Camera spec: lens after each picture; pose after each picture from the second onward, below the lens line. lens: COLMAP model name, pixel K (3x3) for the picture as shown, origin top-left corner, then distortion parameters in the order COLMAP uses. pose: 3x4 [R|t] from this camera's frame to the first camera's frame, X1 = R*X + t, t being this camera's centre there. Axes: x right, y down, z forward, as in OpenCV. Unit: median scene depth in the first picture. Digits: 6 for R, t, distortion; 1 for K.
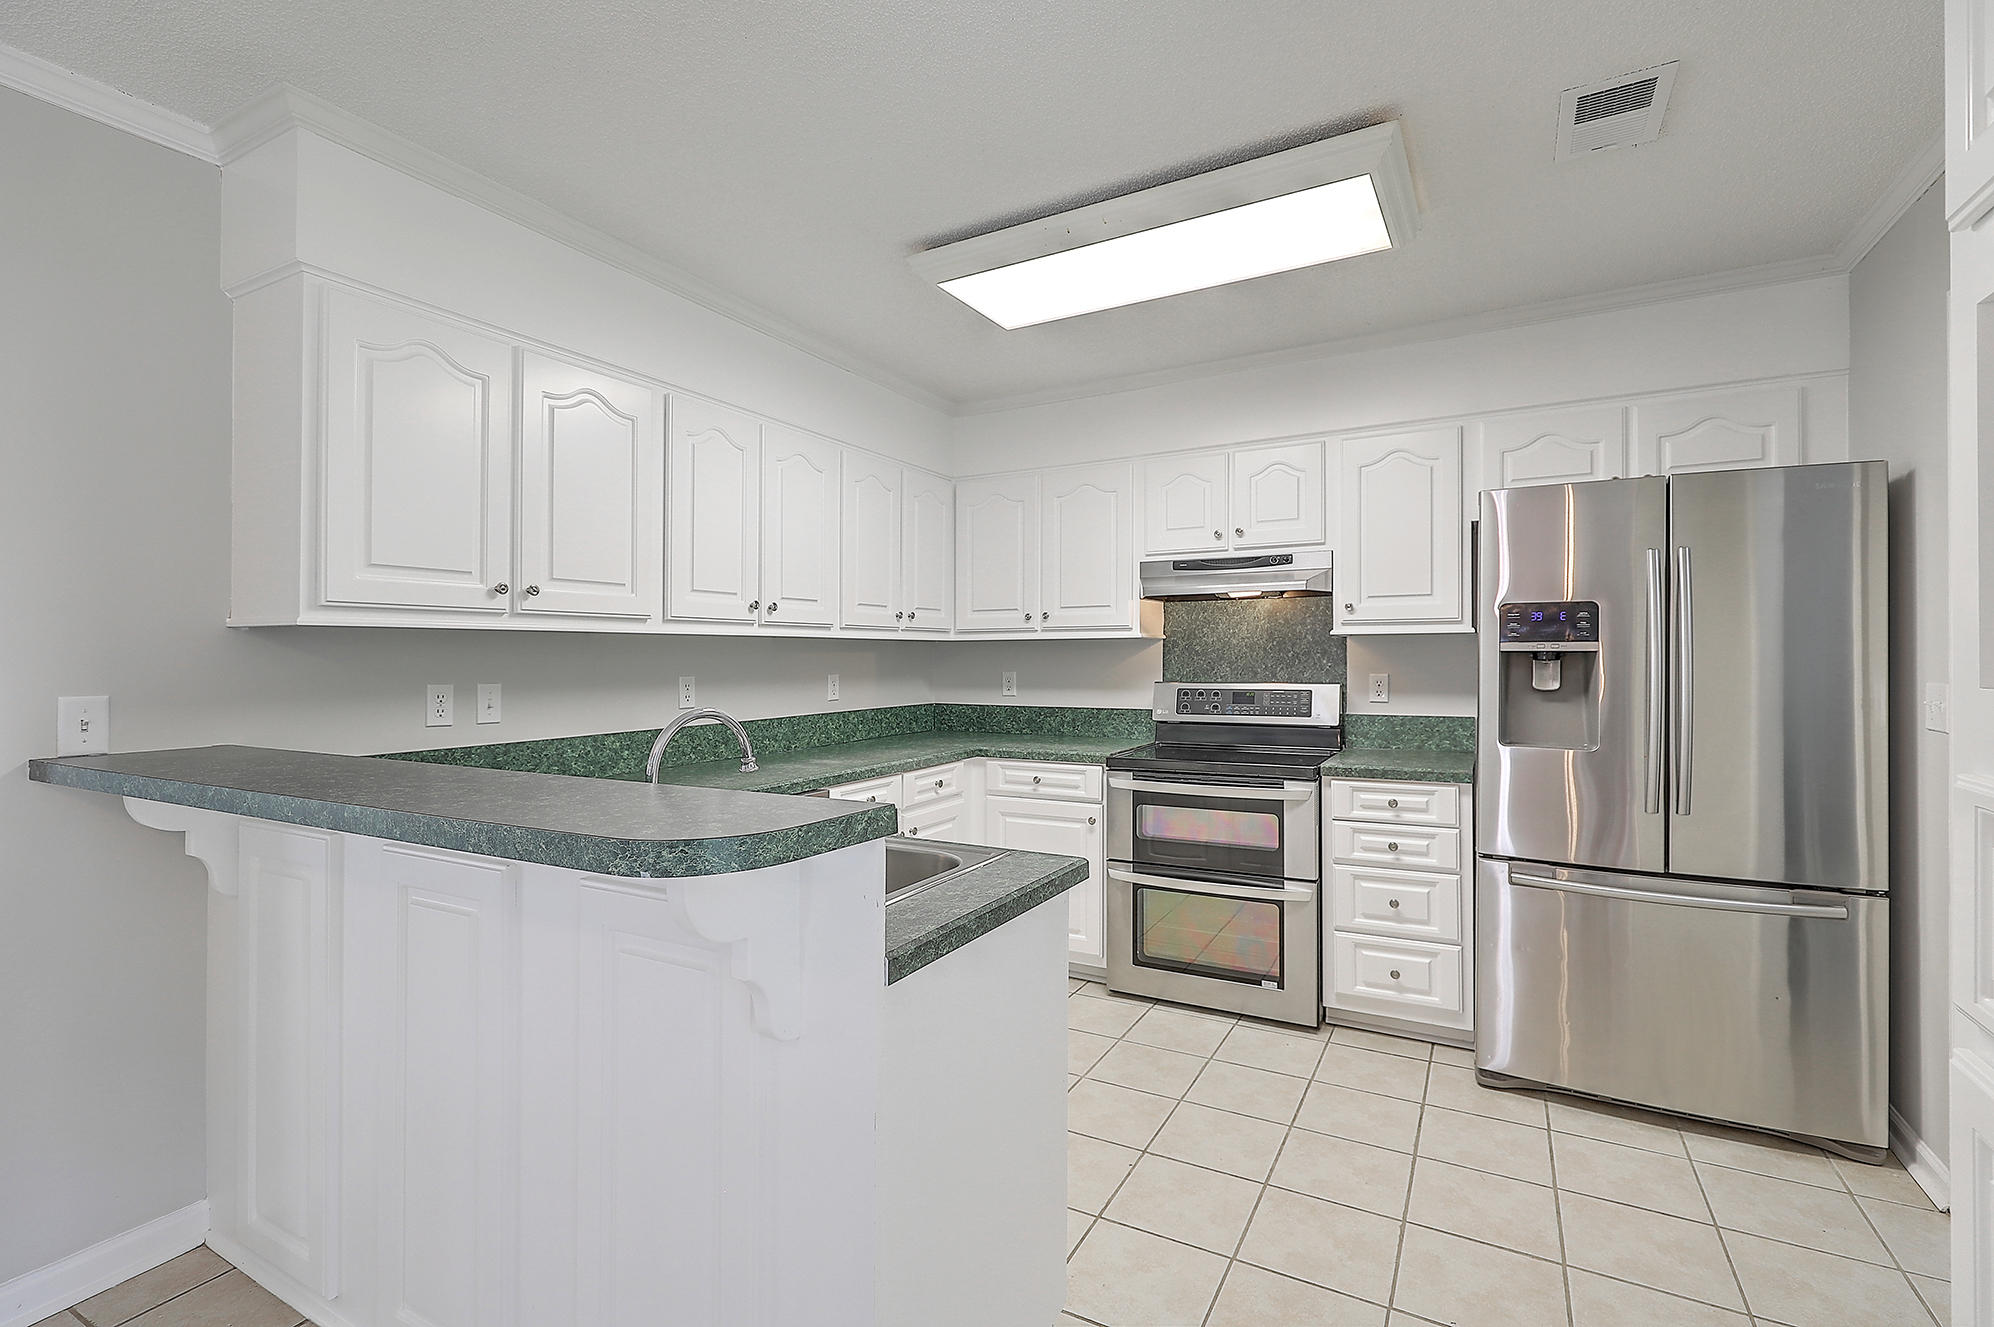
lens RADIAL K [[901.8, 0, 1003.5], [0, 901.8, 652.7], [0, 0, 1]] dist [0.008025, -0.000116]
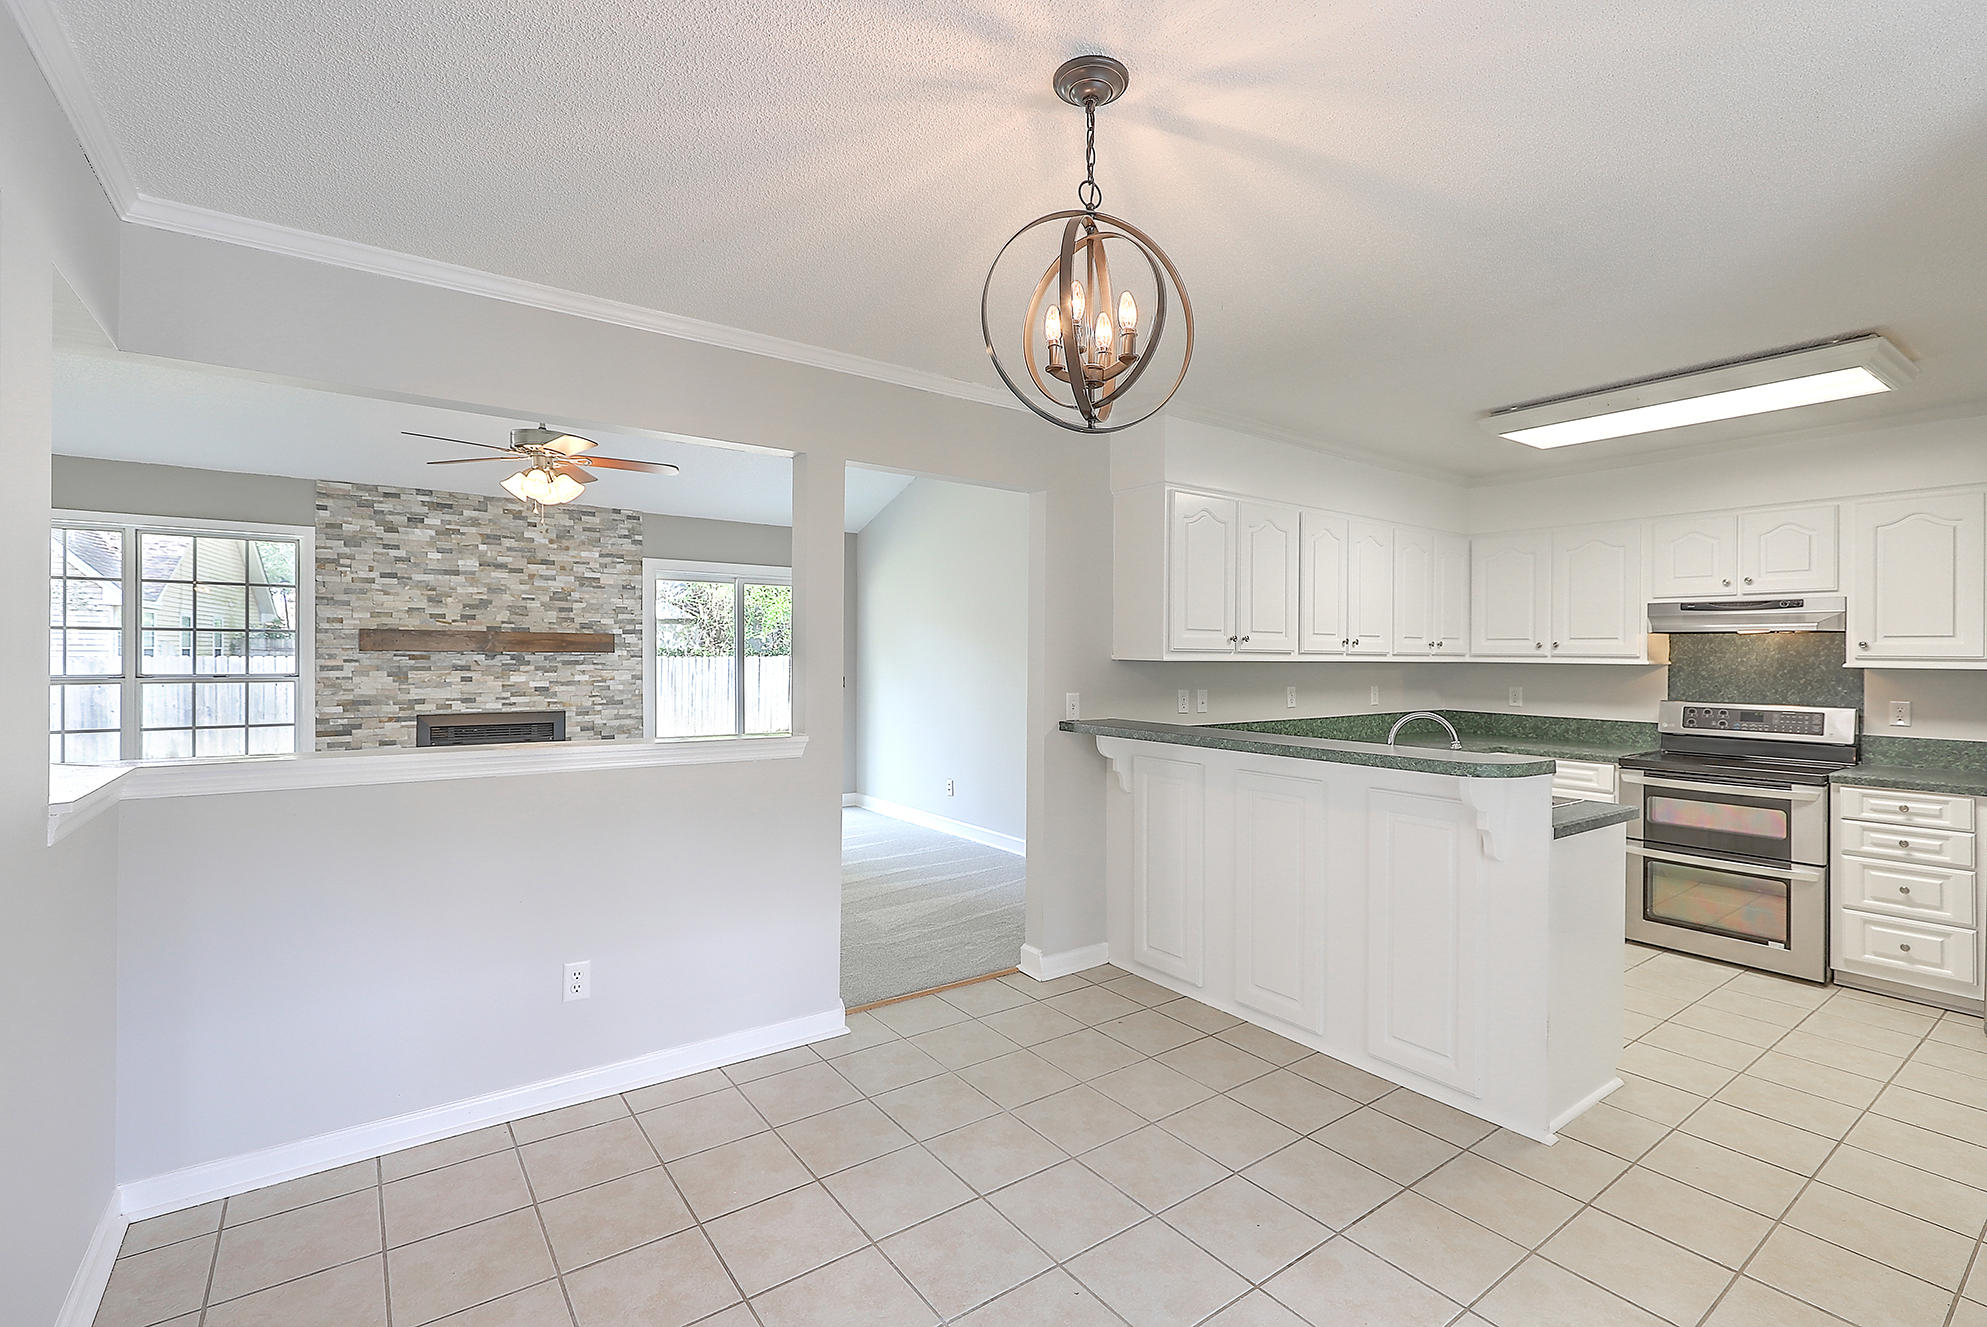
lens RADIAL K [[898.5, 0, 998.1], [0, 898.5, 637.8], [0, 0, 1]] dist [-0.001497, -0.000345]
pose [[0.905020, 0.007590, -0.425301, -0.146126], [-0.013083, 0.999864, -0.009997, -0.032585], [0.425167, 0.014611, 0.904997, -0.551523]]
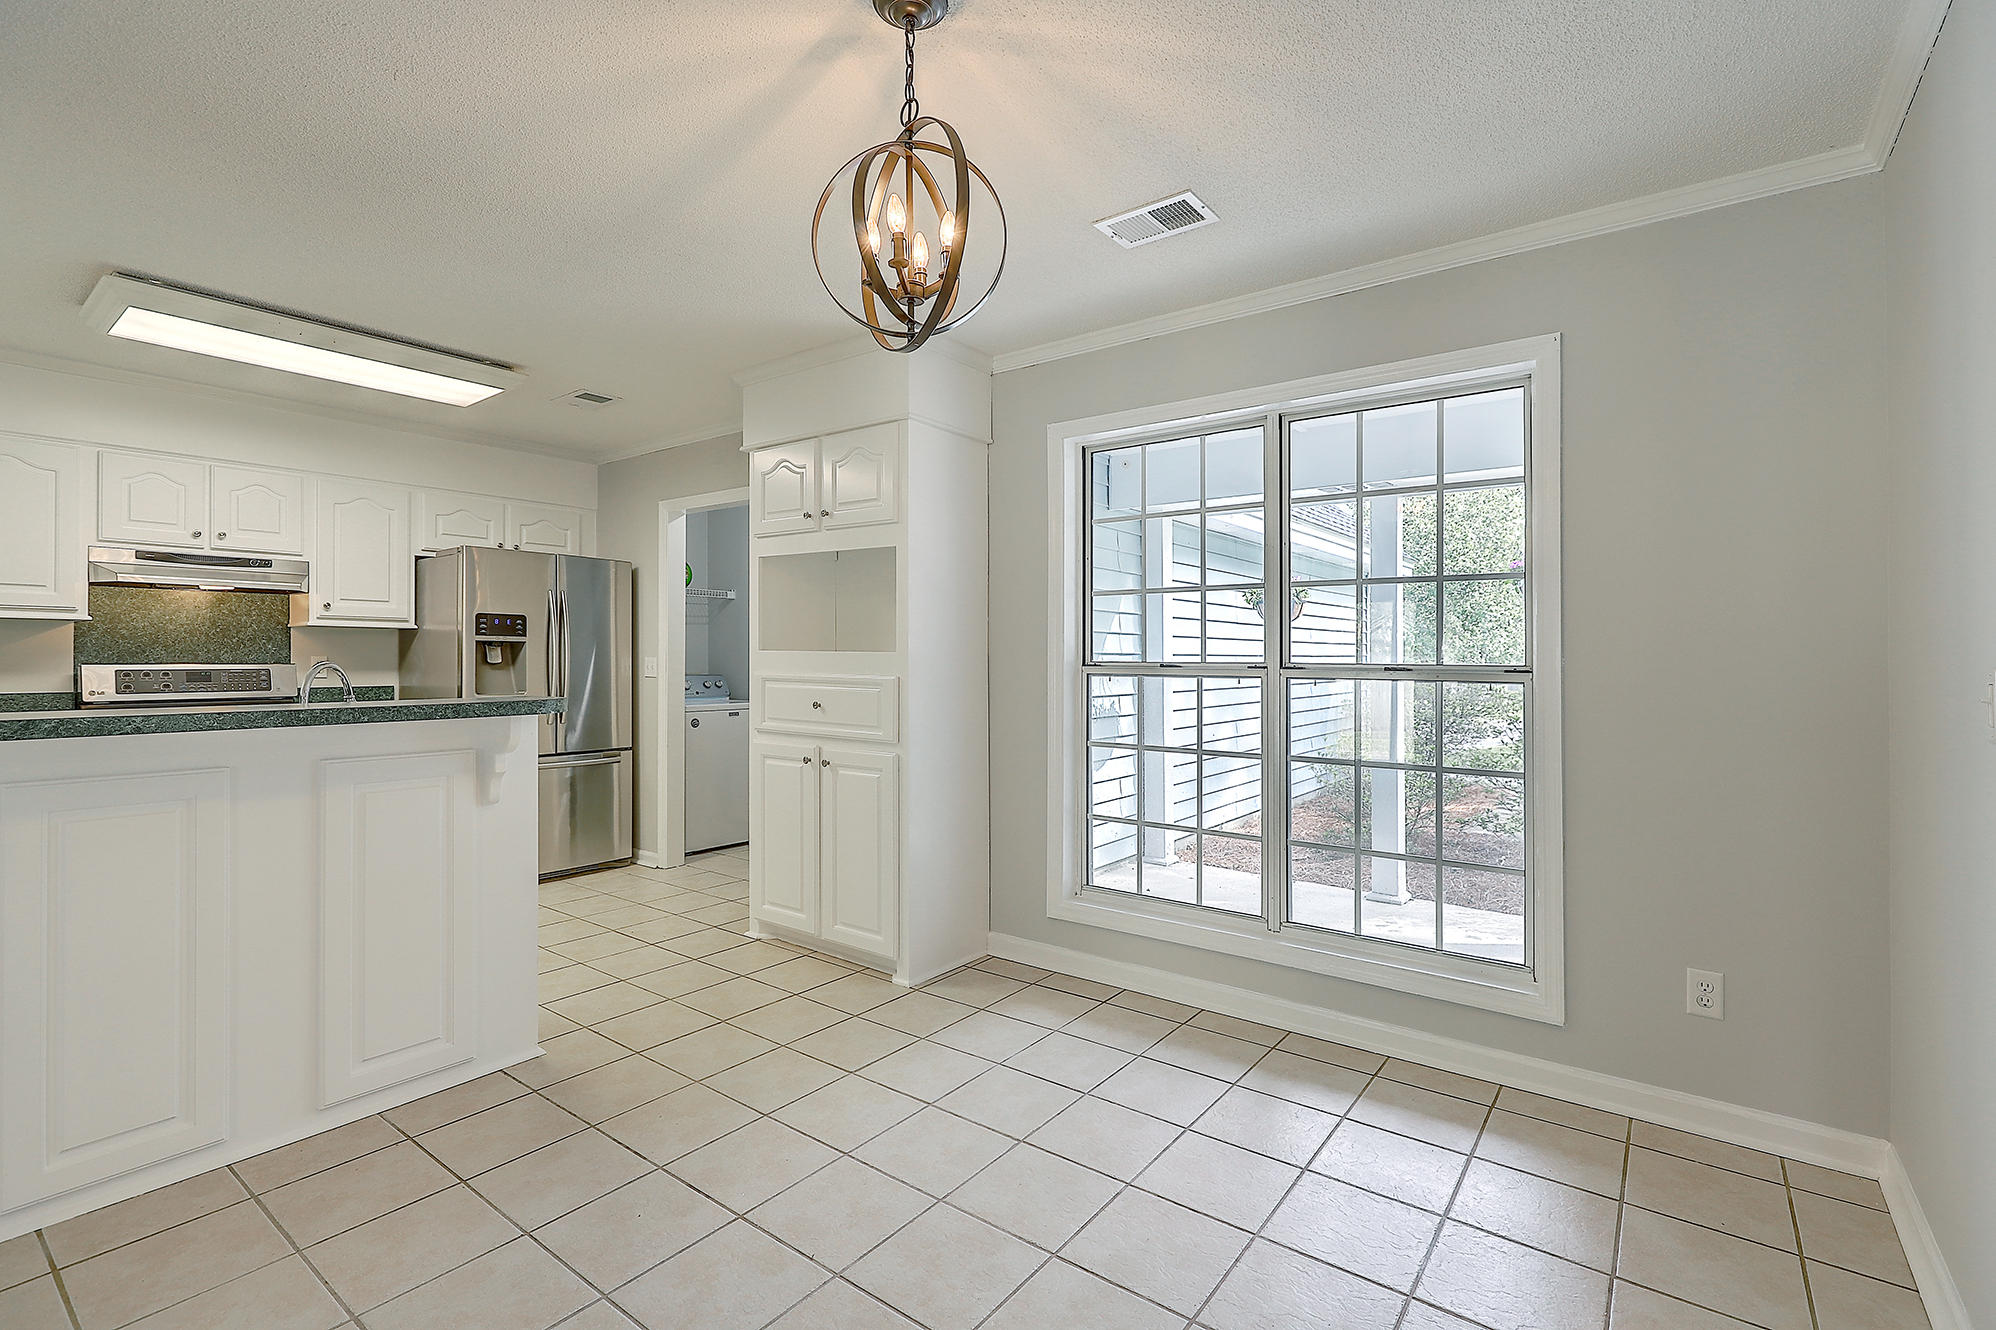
lens RADIAL K [[902.8, 0, 1004.5], [0, 902.8, 654.2], [0, 0, 1]] dist [0.008025, -0.000116]
pose [[0.146889, 0.008007, 0.989121, -0.793008], [-0.010138, 0.999927, -0.006589, 0.020087], [-0.989101, -0.009060, 0.146960, -0.197848]]
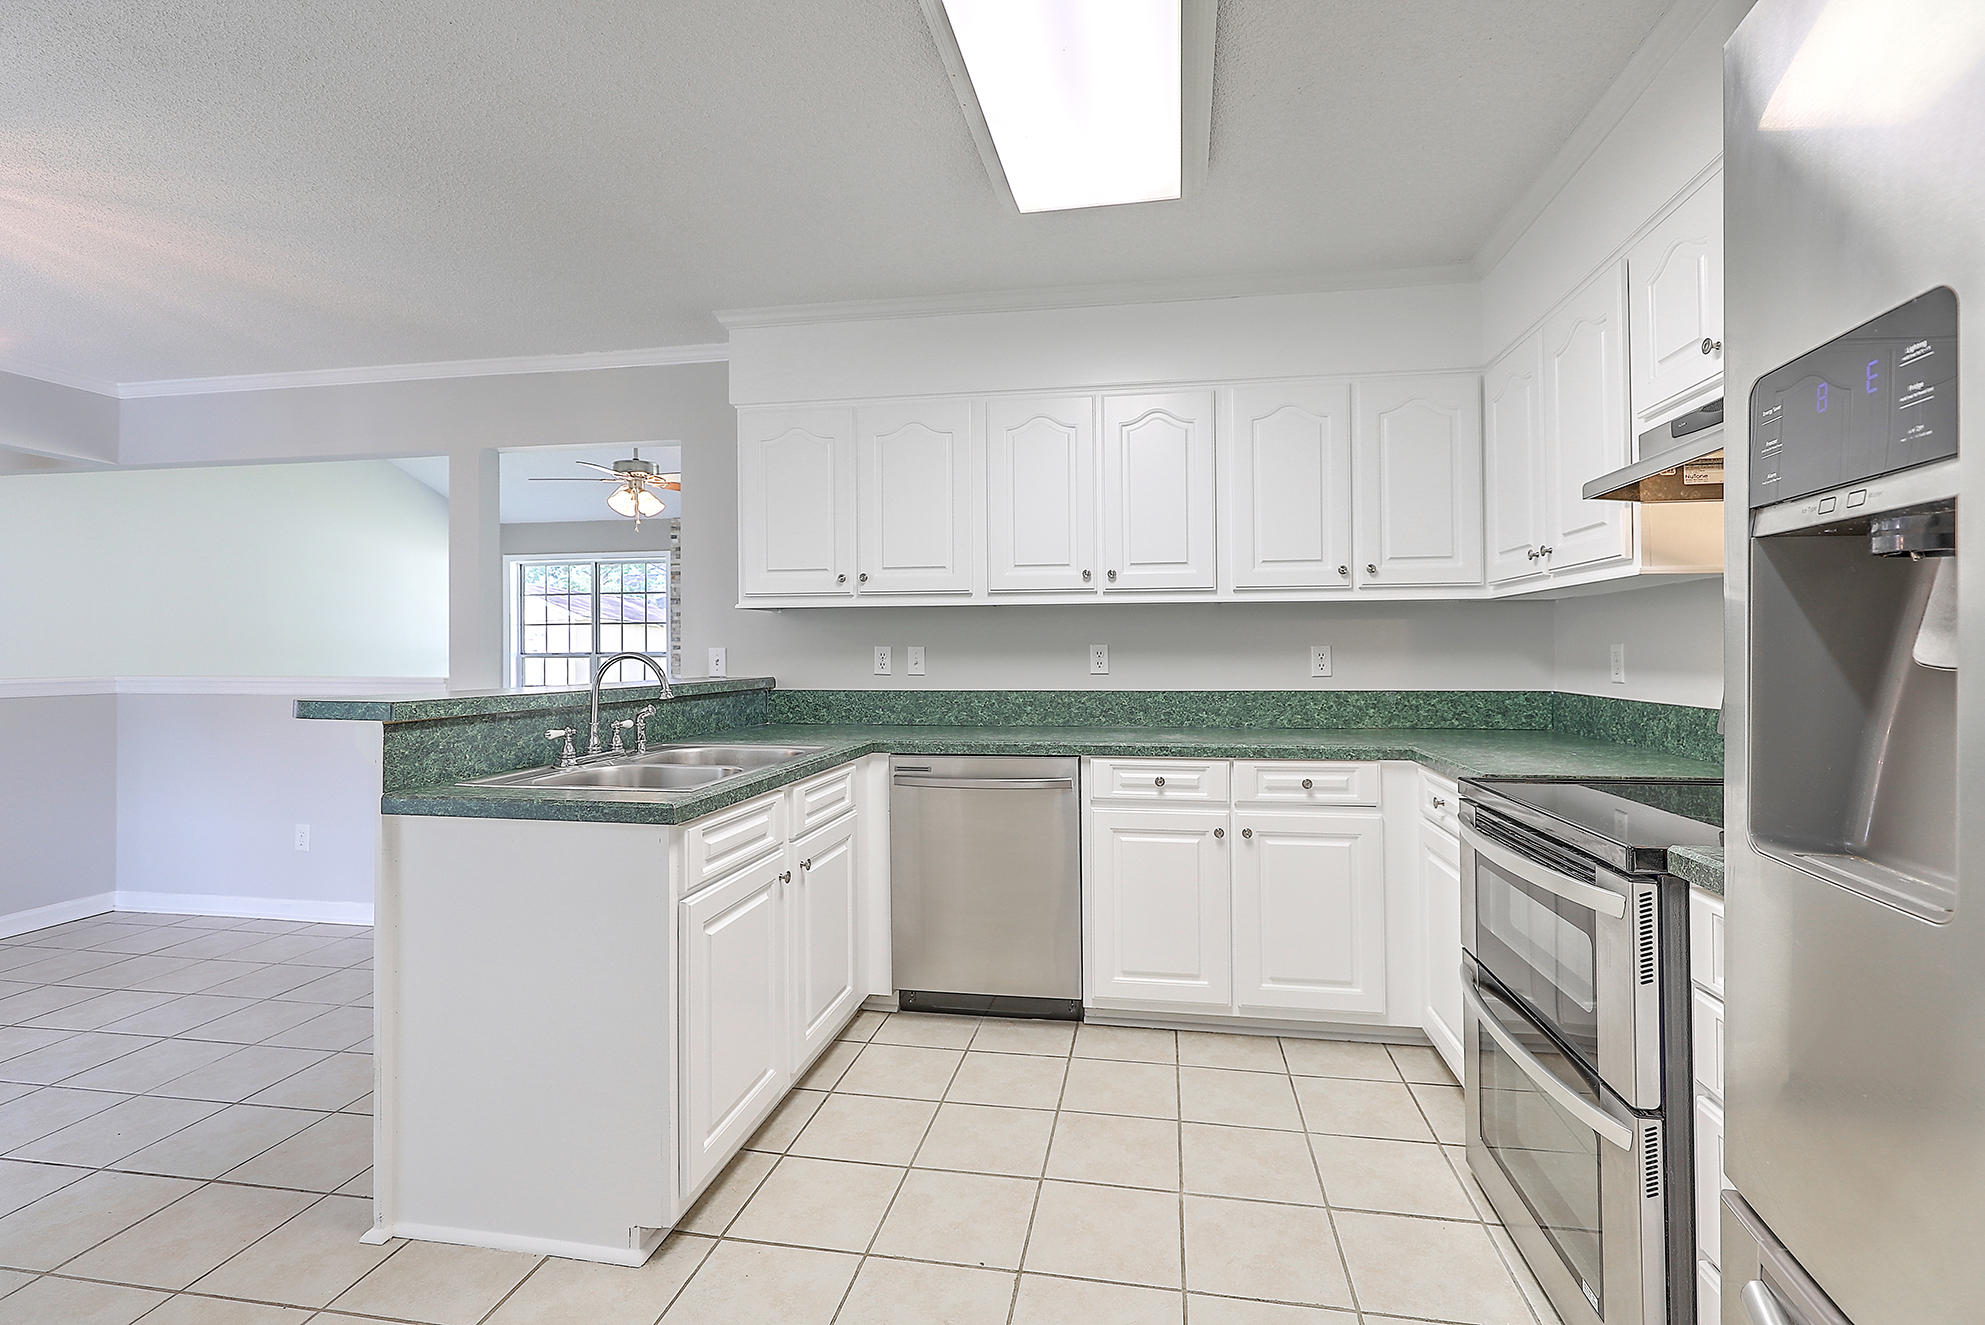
lens RADIAL K [[896.2, 0, 996.7], [0, 896.2, 627.2], [0, 0, 1]] dist [0.009387, 0.000000]
pose [[0.311964, -0.021218, -0.949857, 0.594962], [0.006573, 0.999775, -0.020174, 0.025065], [0.950071, 0.000050, 0.312033, 0.523206]]
